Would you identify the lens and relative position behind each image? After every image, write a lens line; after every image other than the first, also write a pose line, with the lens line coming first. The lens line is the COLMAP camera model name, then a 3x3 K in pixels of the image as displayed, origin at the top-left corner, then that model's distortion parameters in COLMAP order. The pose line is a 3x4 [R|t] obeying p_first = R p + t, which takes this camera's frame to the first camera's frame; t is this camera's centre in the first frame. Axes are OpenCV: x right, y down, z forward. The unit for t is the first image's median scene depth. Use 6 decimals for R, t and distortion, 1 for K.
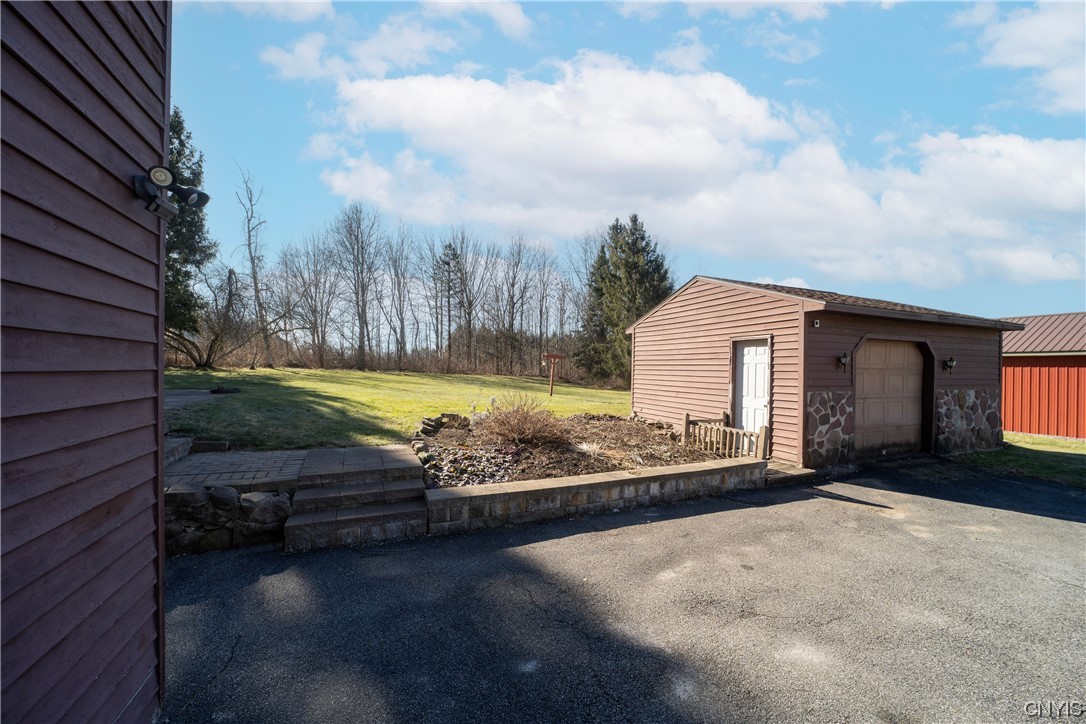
lens RADIAL K [[436.1, 0, 537.8], [0, 436.1, 373.0], [0, 0, 1]] dist [-0.041145, 0.012291]
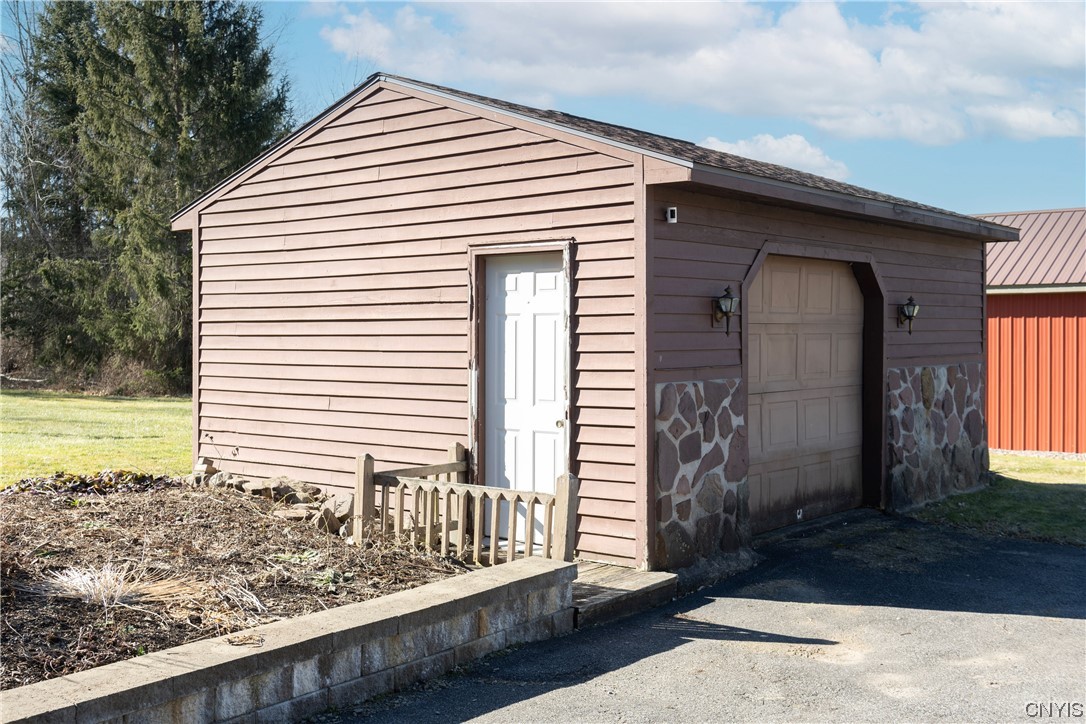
lens RADIAL K [[1230.9, 0, 558.7], [0, 1230.9, 360.9], [0, 0, 1]] dist [-0.007648, -0.003851]
pose [[0.864100, -0.027767, 0.502553, -0.030146], [0.020925, 0.999596, 0.019251, -0.000991], [-0.502884, -0.006119, 0.864332, 0.036123]]
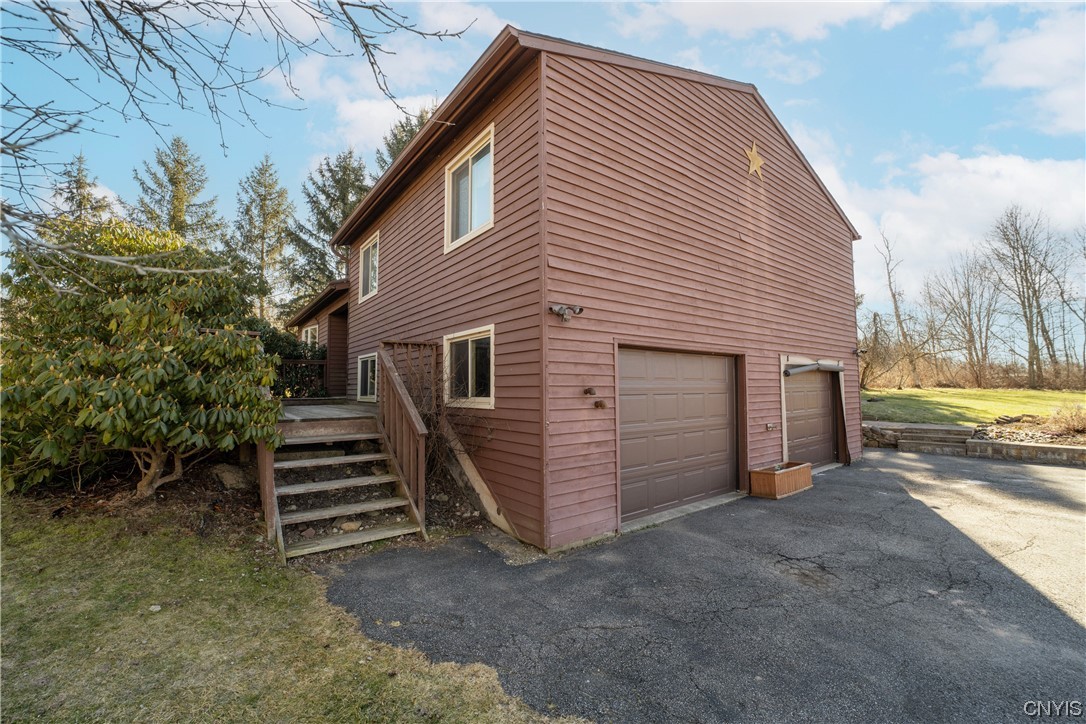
lens RADIAL K [[436.1, 0, 537.8], [0, 436.1, 373.0], [0, 0, 1]] dist [-0.041145, 0.012291]
pose [[0.265945, -0.051707, -0.962600, 0.752227], [0.001152, 0.998577, -0.053321, 0.027792], [0.963987, 0.013071, 0.265627, -1.020756]]
